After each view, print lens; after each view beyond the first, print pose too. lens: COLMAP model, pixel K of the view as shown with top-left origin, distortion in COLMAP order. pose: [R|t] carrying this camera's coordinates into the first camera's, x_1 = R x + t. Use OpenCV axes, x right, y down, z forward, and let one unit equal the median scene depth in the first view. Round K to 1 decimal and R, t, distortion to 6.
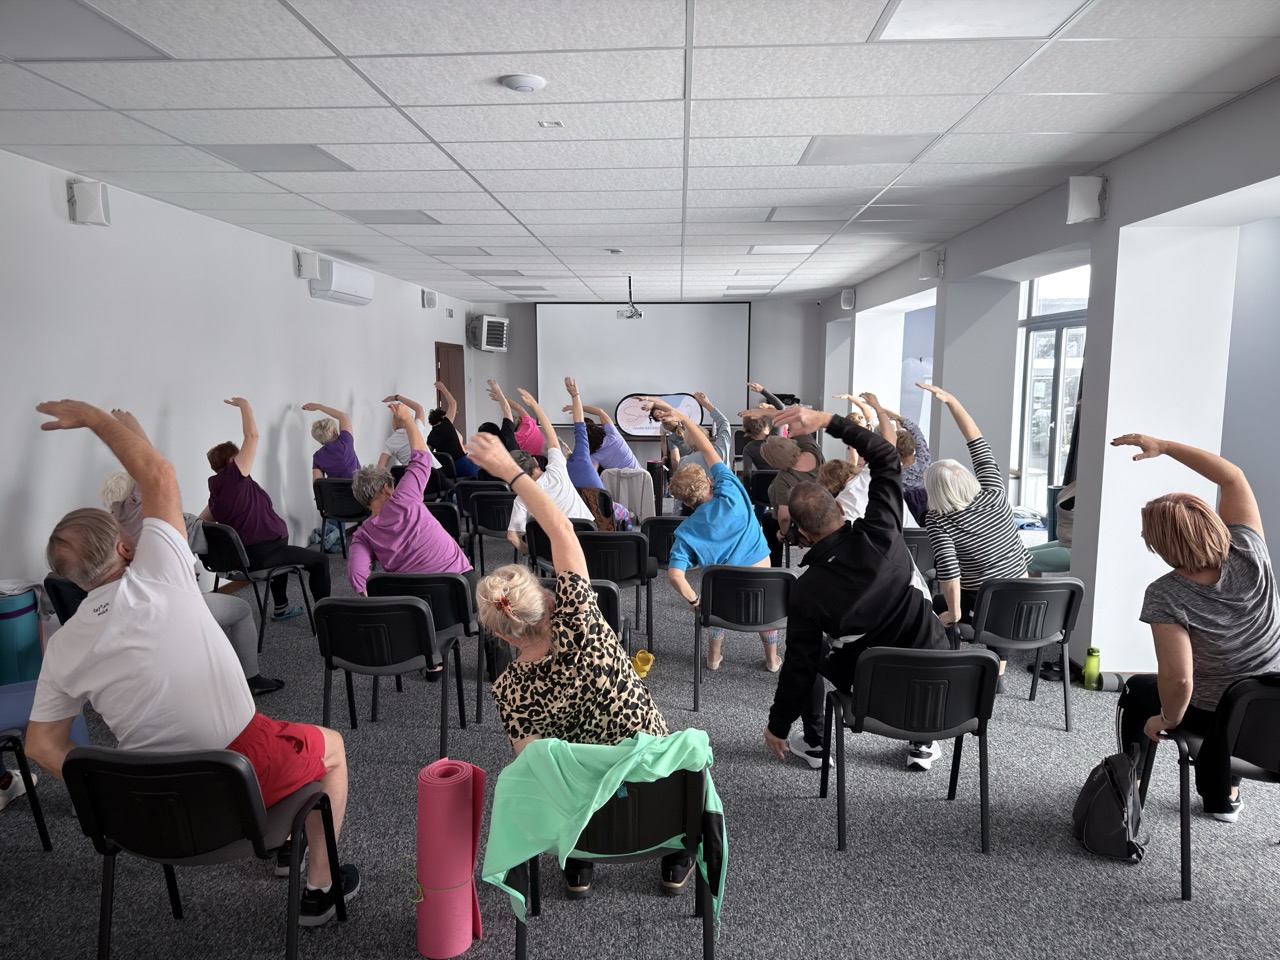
lens RADIAL K [[882.6, 0, 640.0], [0, 882.6, 480.0], [0, 0, 1]] dist [0.025615, -0.028334]
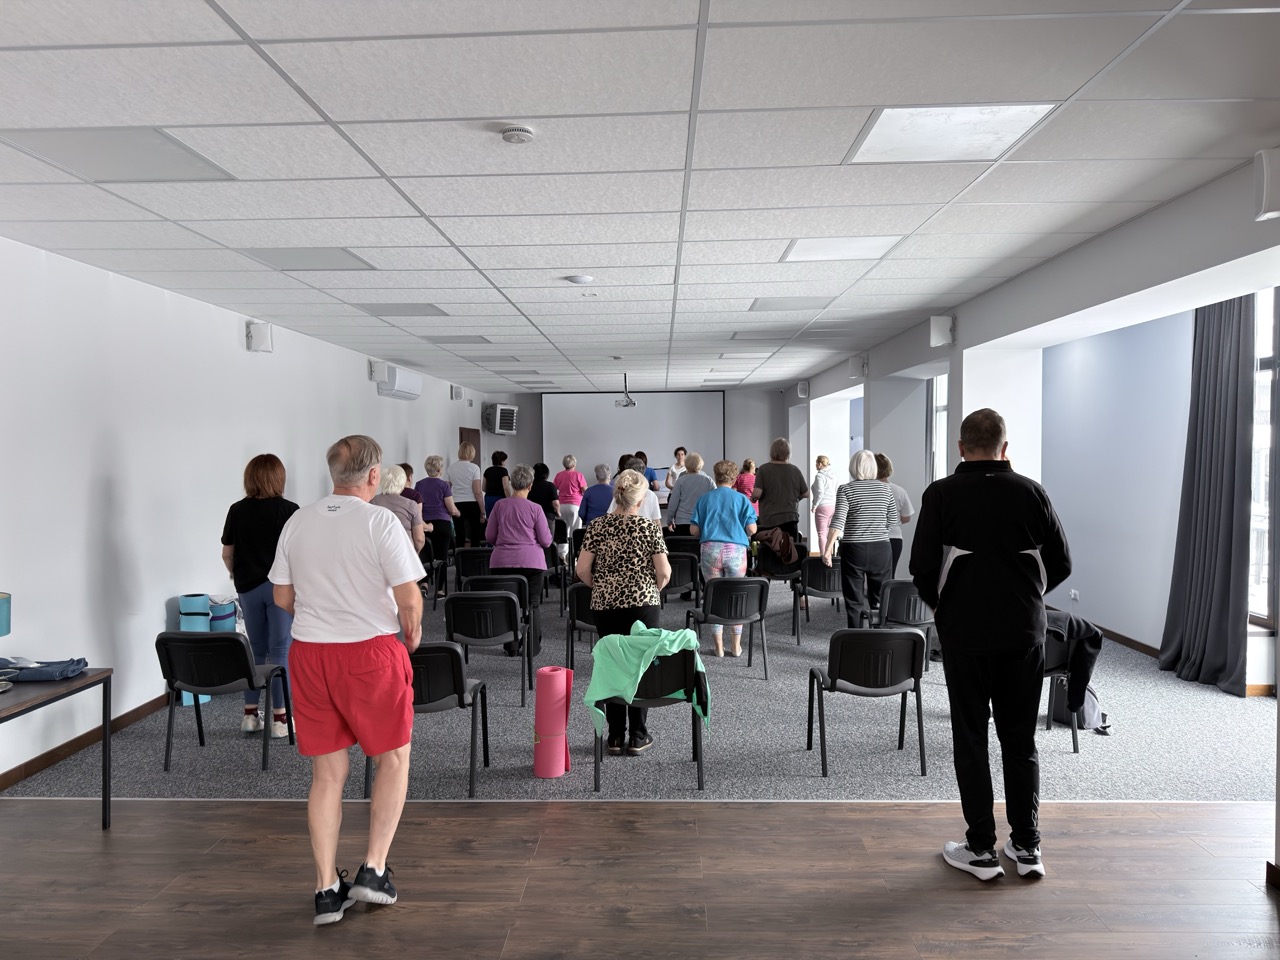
lens RADIAL K [[899.5, 0, 640.0], [0, 899.5, 480.0], [0, 0, 1]] dist [-0.001618, 0.003938]
pose [[0.999669, -0.011916, 0.022784, -0.031671], [0.013927, 0.995820, -0.090272, 0.046560], [-0.021613, 0.090559, 0.995657, -0.352270]]
